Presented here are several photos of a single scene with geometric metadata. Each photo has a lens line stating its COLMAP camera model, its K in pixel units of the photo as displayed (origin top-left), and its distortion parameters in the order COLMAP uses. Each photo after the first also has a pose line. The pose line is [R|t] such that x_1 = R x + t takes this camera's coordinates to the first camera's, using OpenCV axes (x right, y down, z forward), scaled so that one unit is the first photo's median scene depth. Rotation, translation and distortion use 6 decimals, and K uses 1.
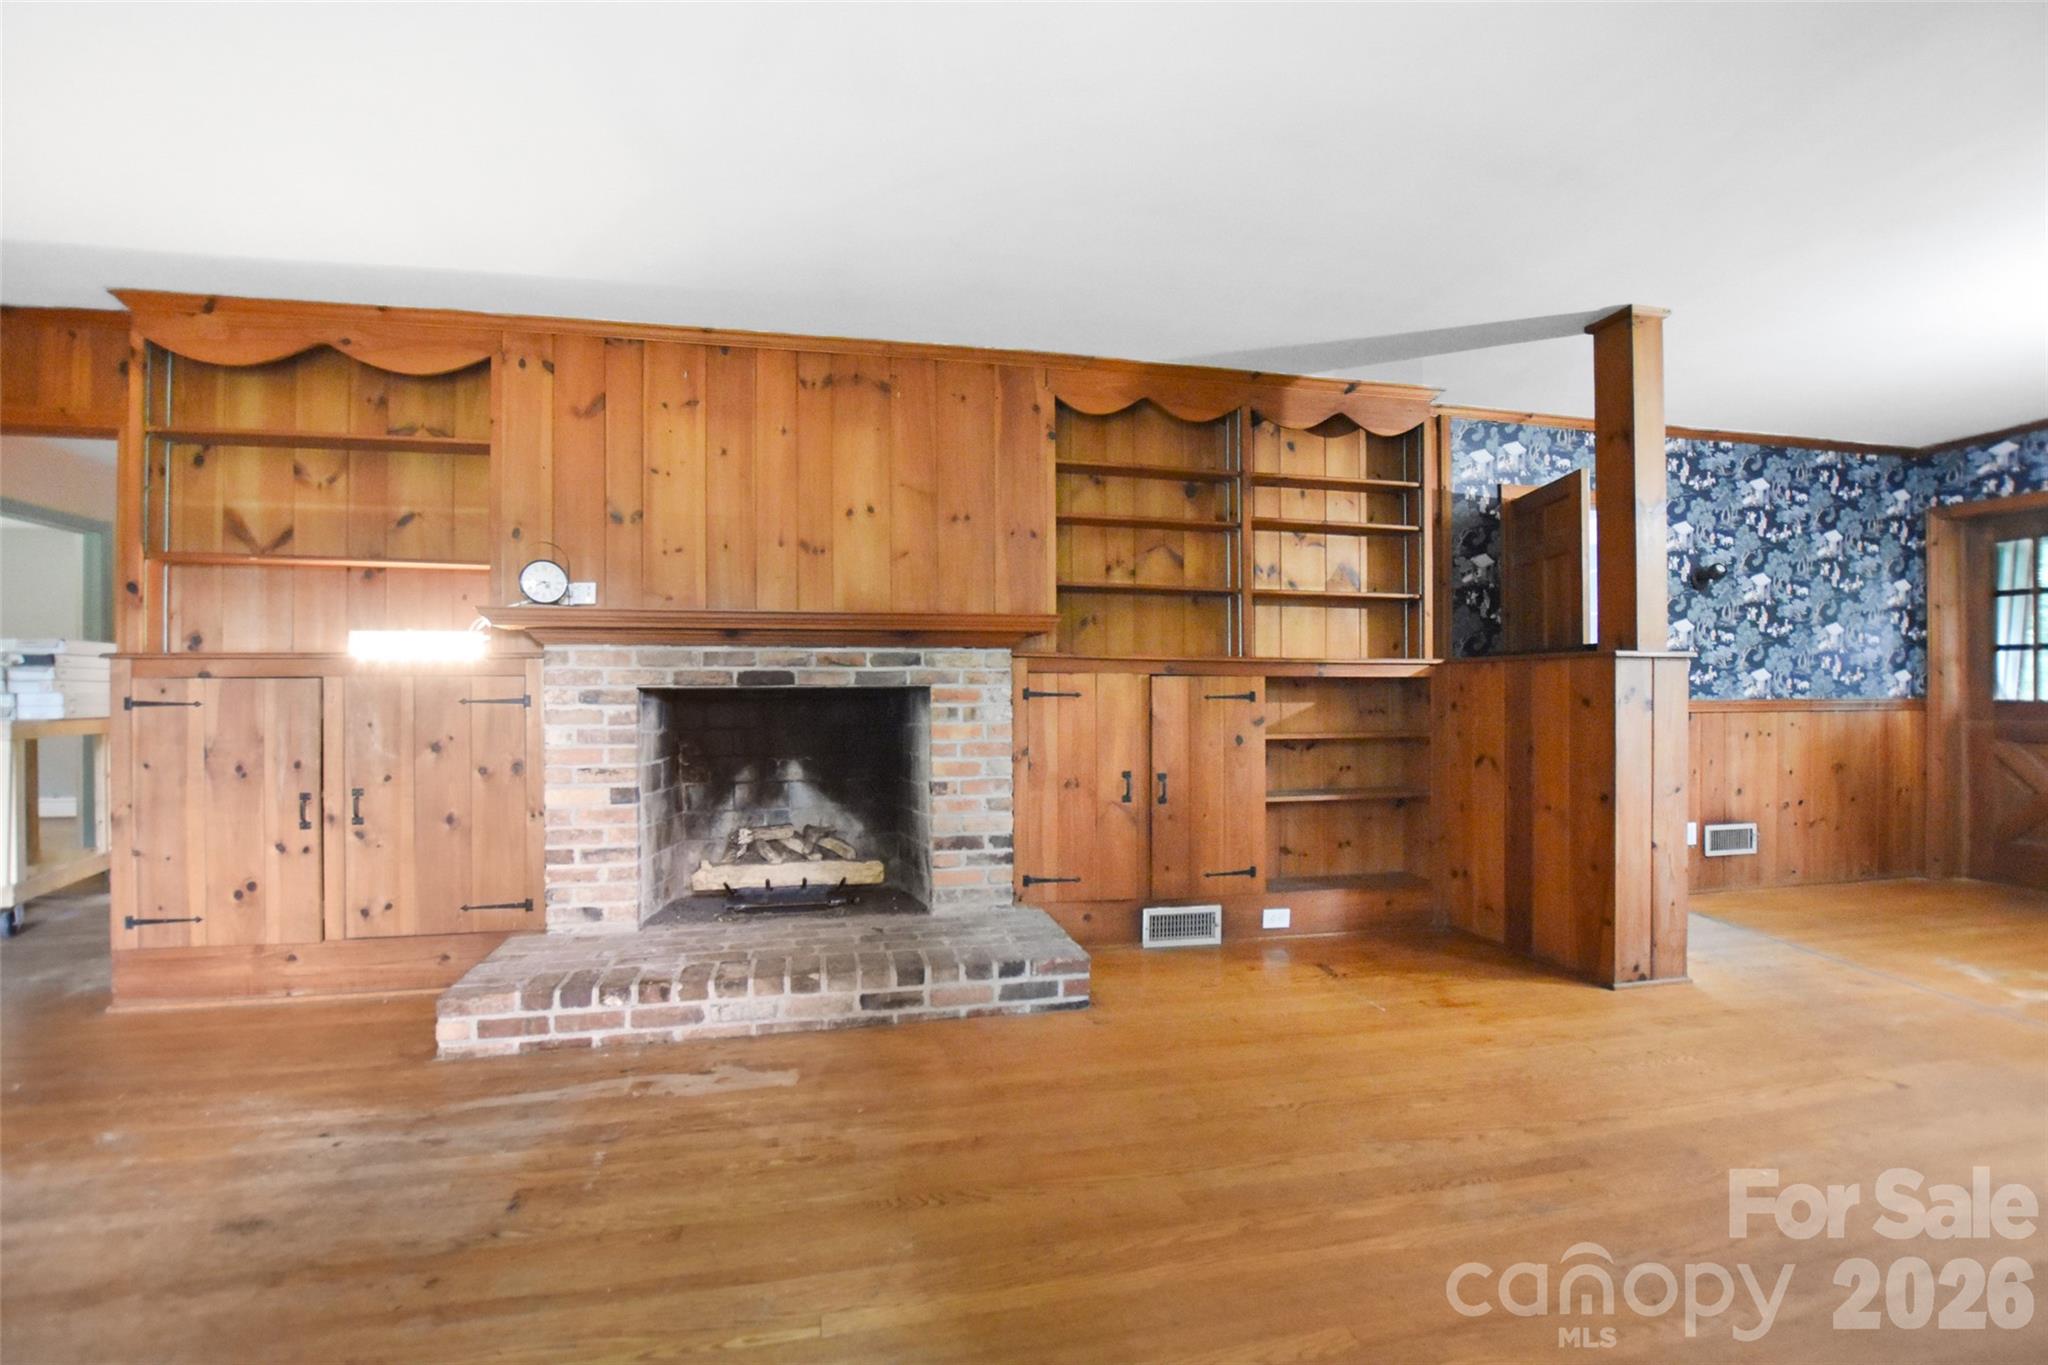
lens RADIAL K [[936.8, 0, 1015.9], [0, 936.8, 688.6], [0, 0, 1]] dist [-0.023987, 0.001142]
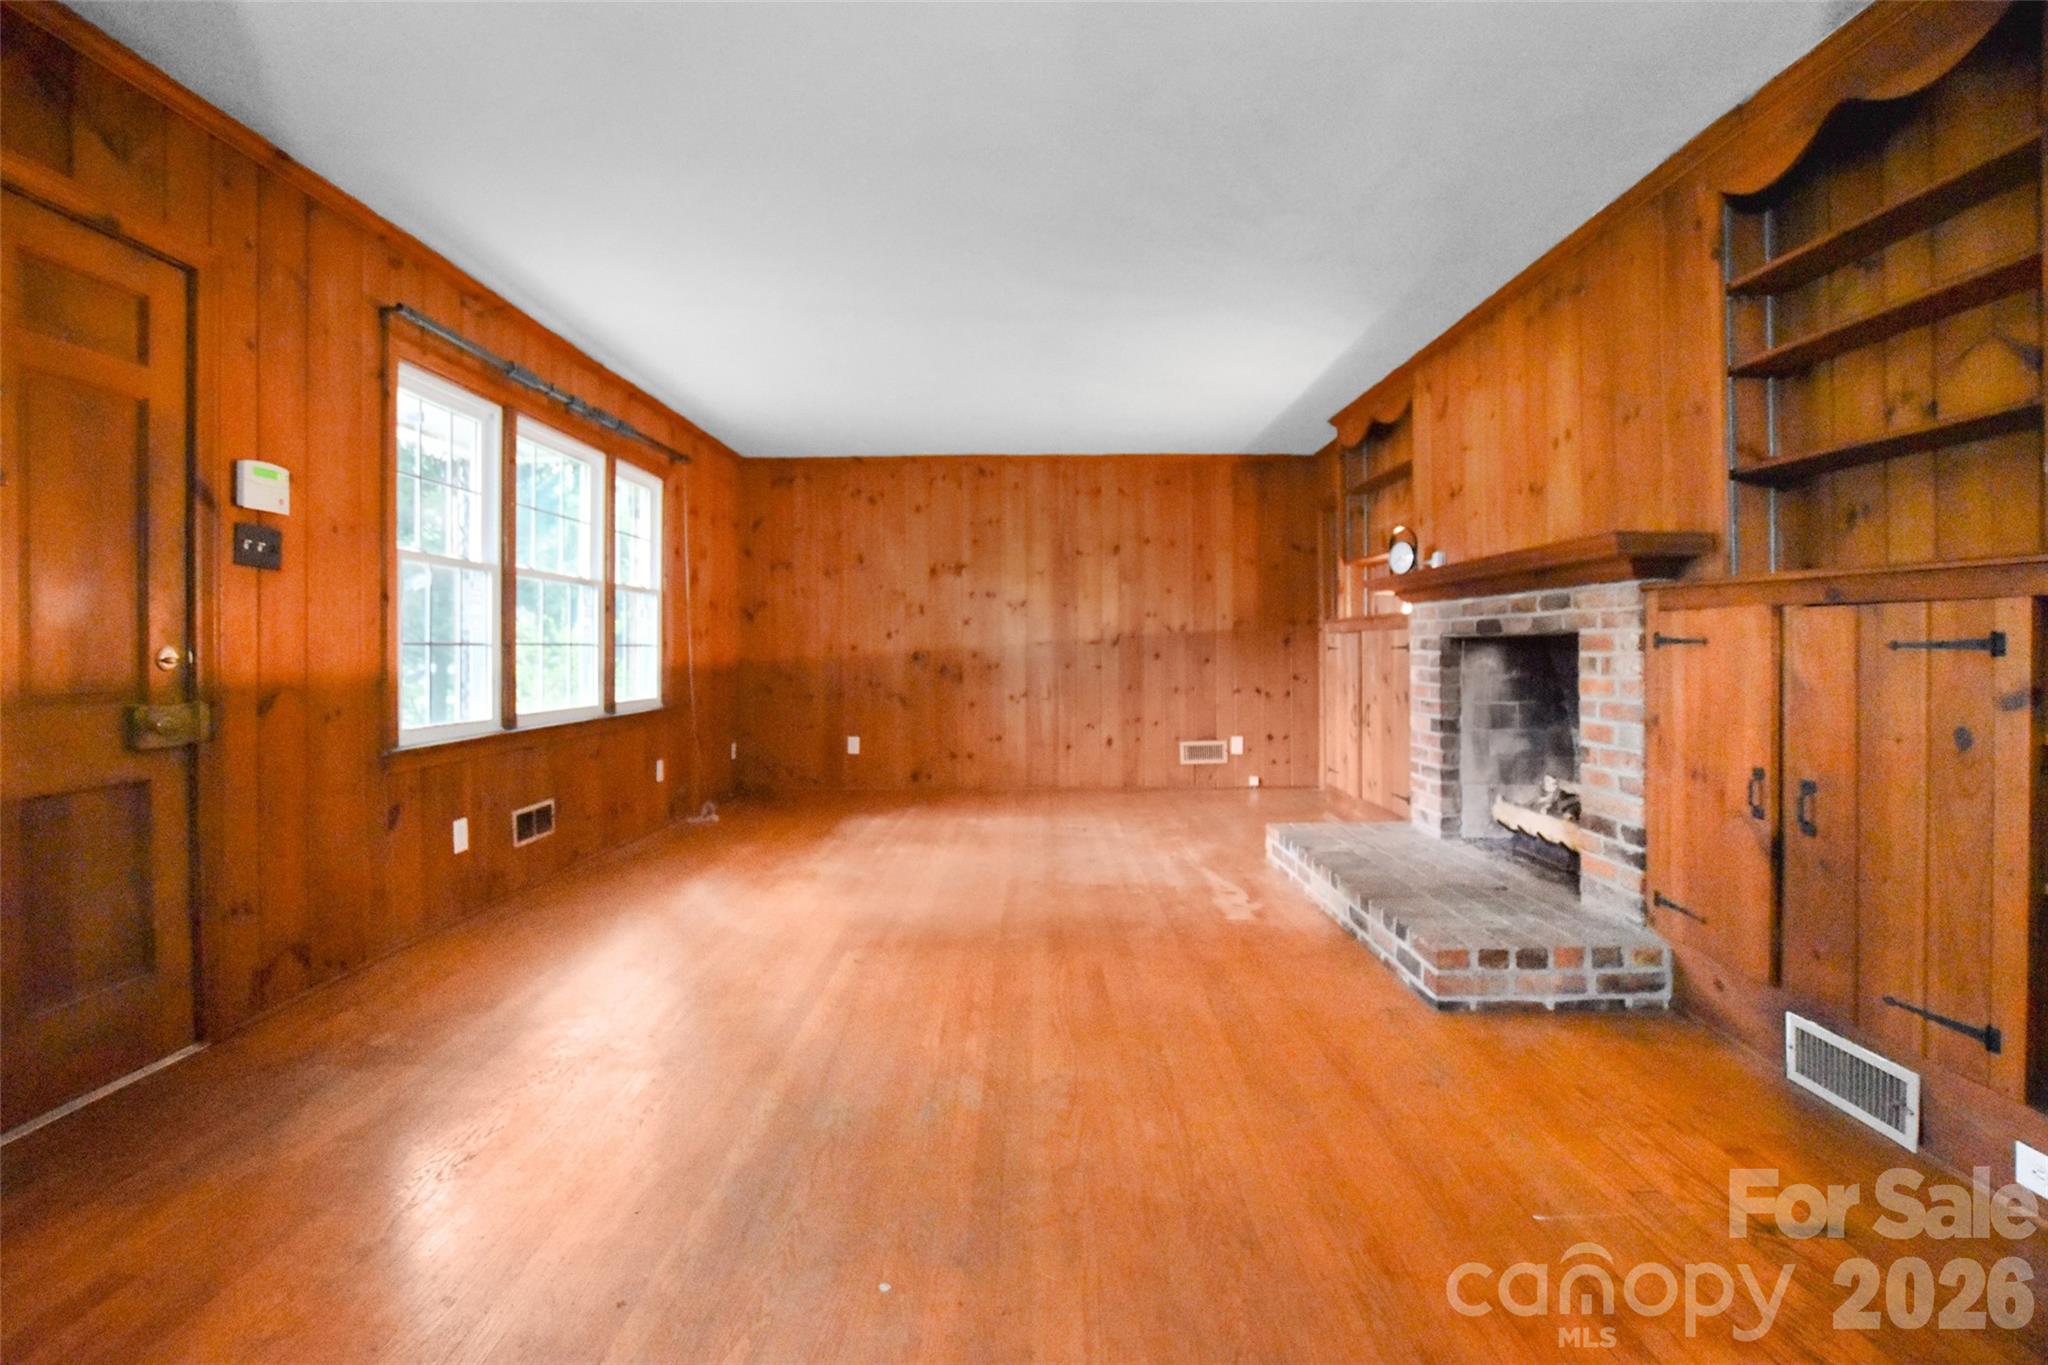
lens RADIAL K [[954.1, 0, 1037.3], [0, 954.1, 642.2], [0, 0, 1]] dist [-0.002226, 0.000163]
pose [[-0.207558, -0.001947, -0.978221, 0.852057], [0.006623, 0.999972, -0.003396, 0.006665], [0.978200, -0.007184, -0.207540, 0.703997]]
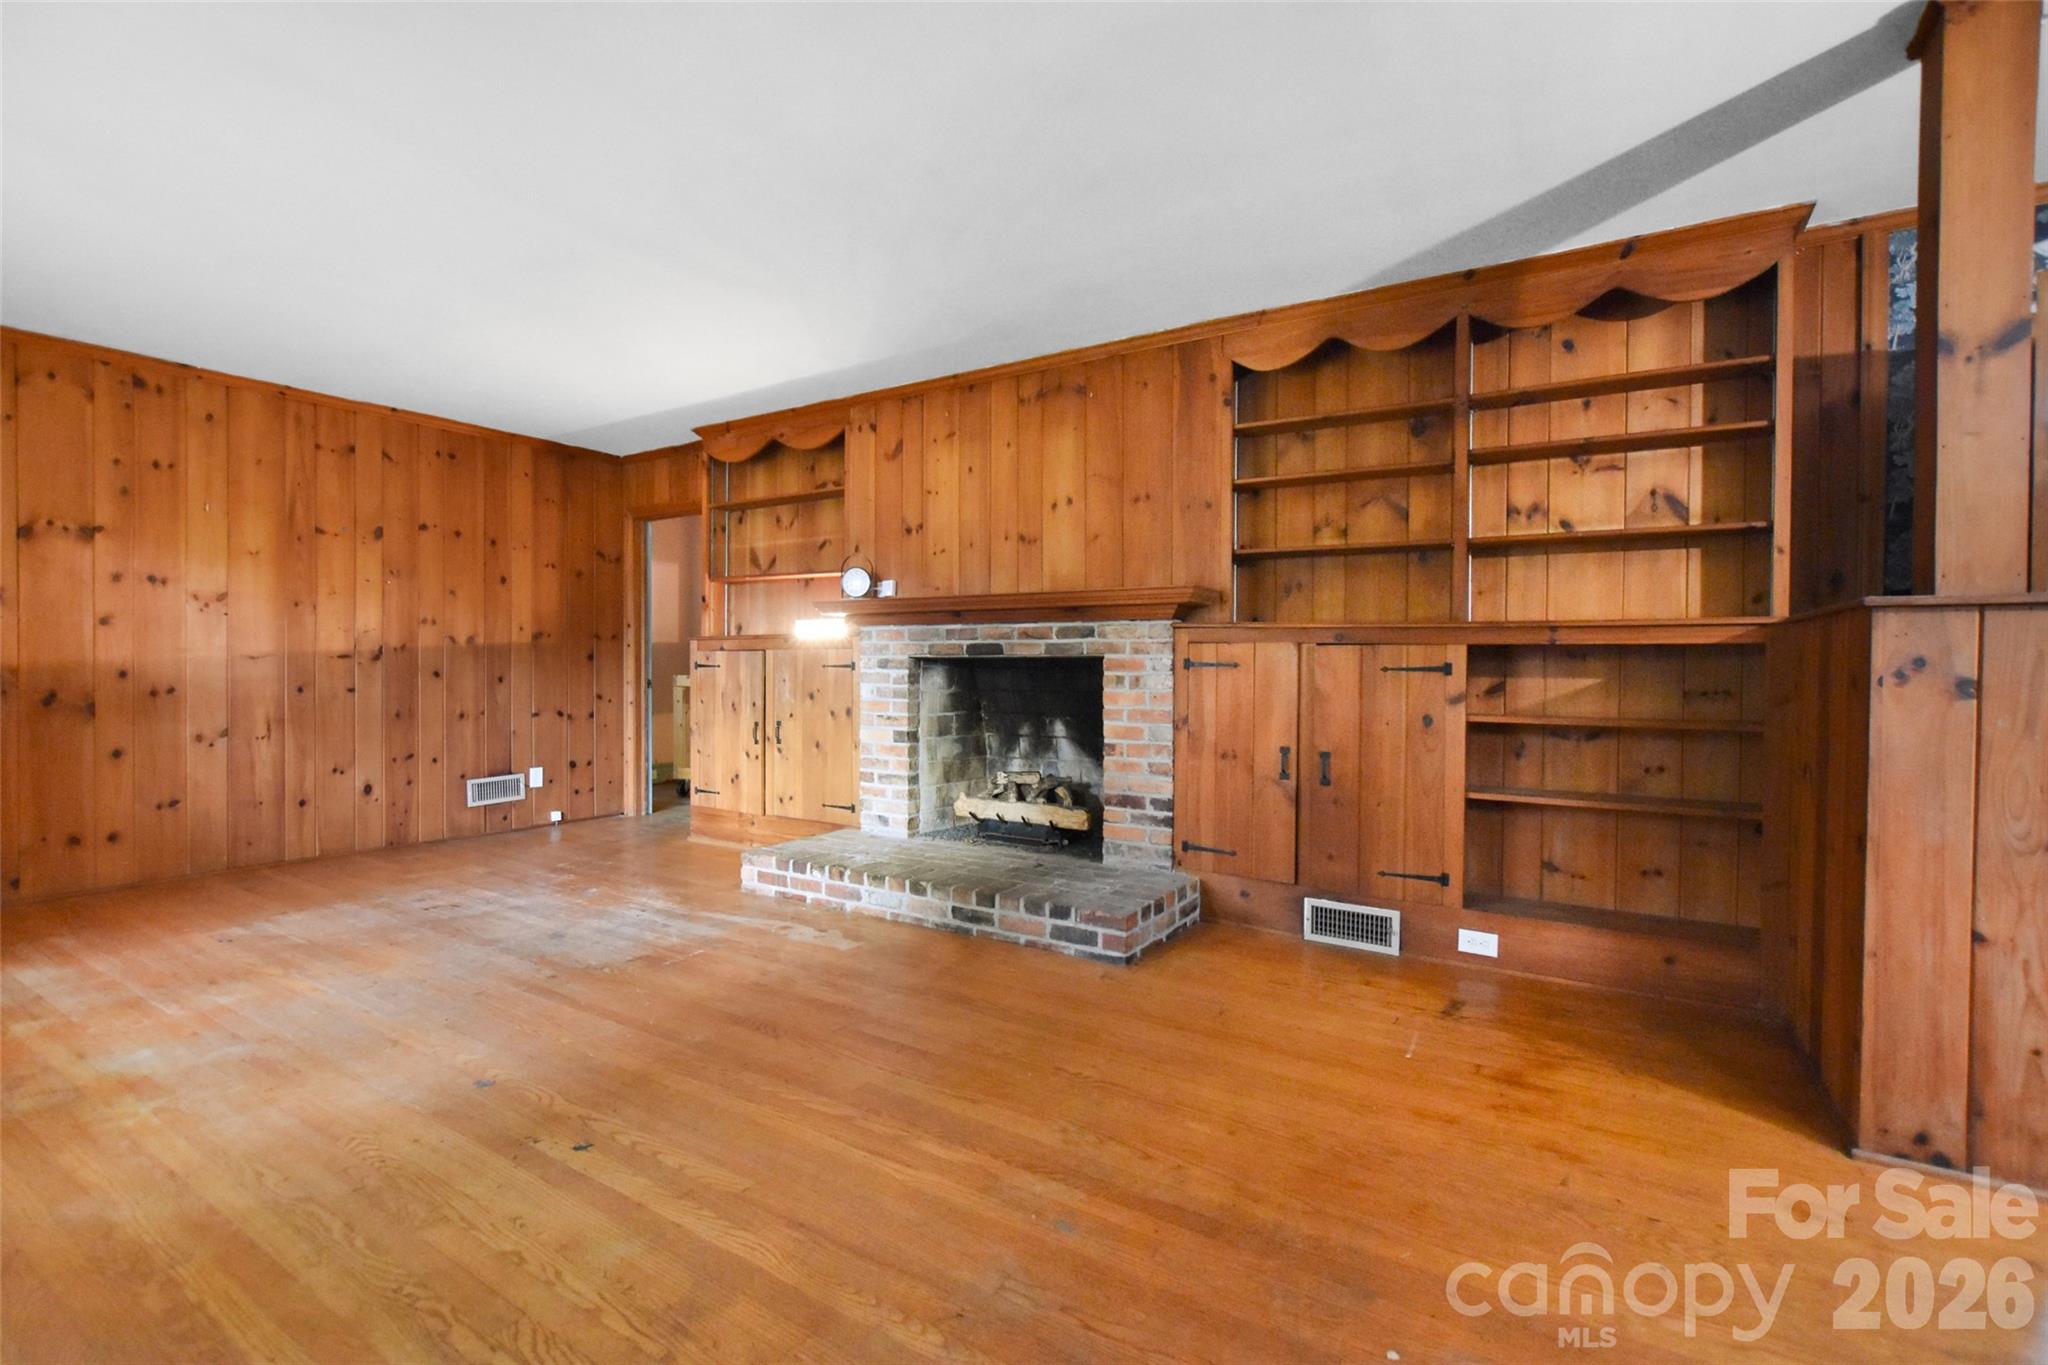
lens RADIAL K [[920.6, 0, 1021.1], [0, 920.6, 670.8], [0, 0, 1]] dist [-0.003084, 0.000411]
pose [[0.704472, 0.011869, -0.709632, 0.611483], [-0.004343, 0.999914, 0.012412, 0.001687], [0.709718, -0.005662, 0.704463, 0.169985]]
